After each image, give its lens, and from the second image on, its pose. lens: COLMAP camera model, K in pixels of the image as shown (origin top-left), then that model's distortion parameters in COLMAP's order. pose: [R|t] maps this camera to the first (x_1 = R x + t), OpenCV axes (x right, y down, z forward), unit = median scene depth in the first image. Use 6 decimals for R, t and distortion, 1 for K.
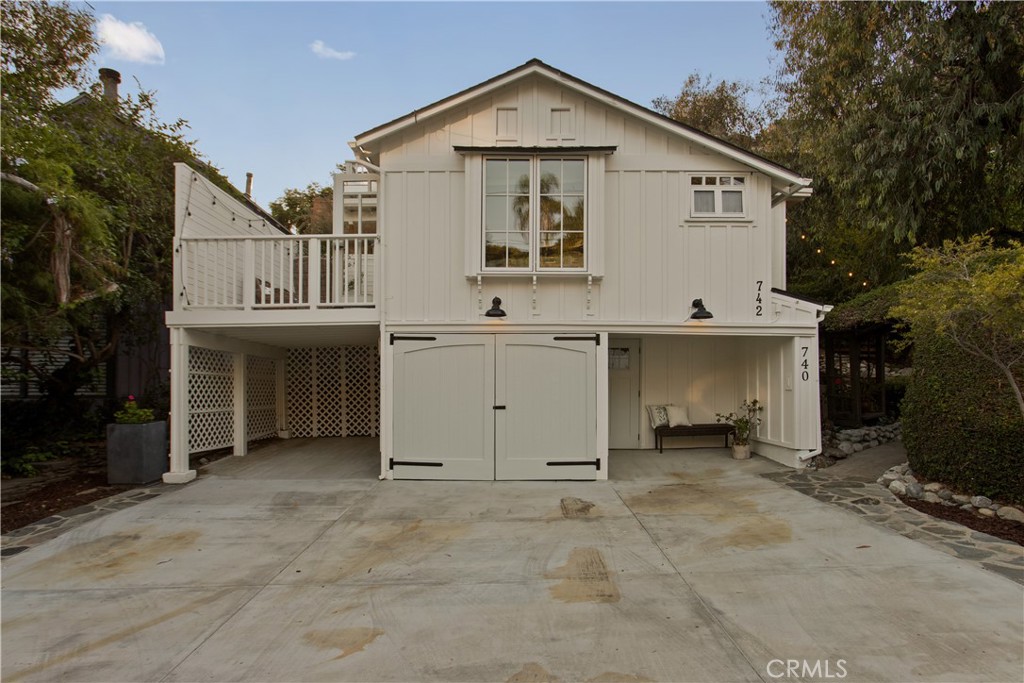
lens RADIAL K [[614.5, 0, 514.4], [0, 614.5, 378.1], [0, 0, 1]] dist [0.003833, -0.000532]
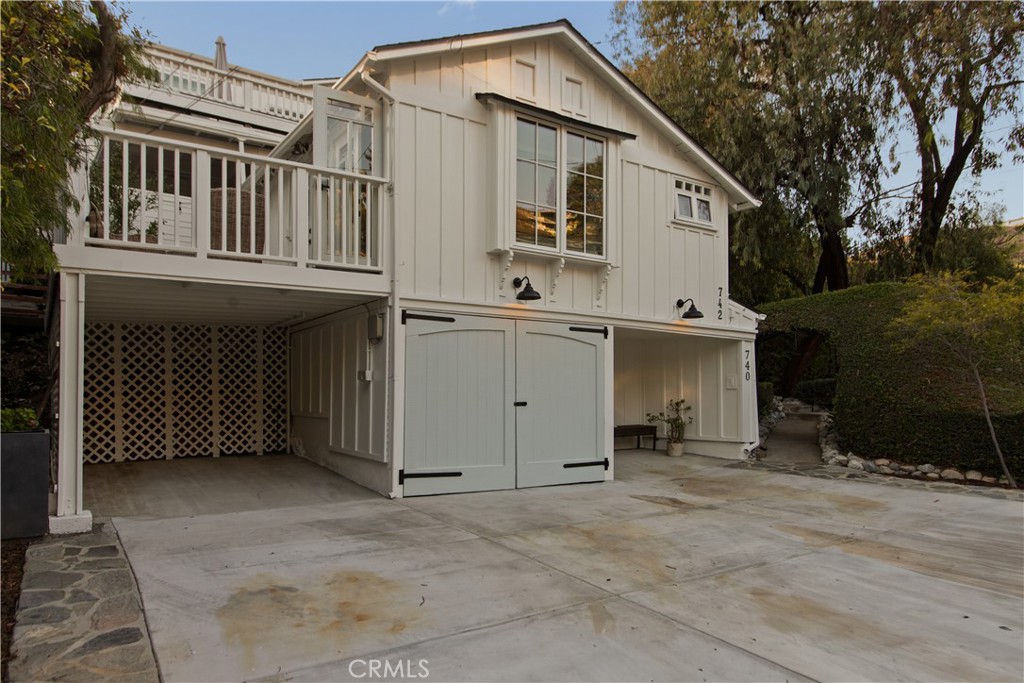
lens RADIAL K [[614.5, 0, 514.4], [0, 614.5, 378.1], [0, 0, 1]] dist [0.003833, -0.000532]
pose [[0.863740, 0.017536, 0.503632, -0.460894], [-0.000766, 0.999439, -0.033486, 0.038627], [-0.503937, 0.028538, 0.863269, 0.260222]]
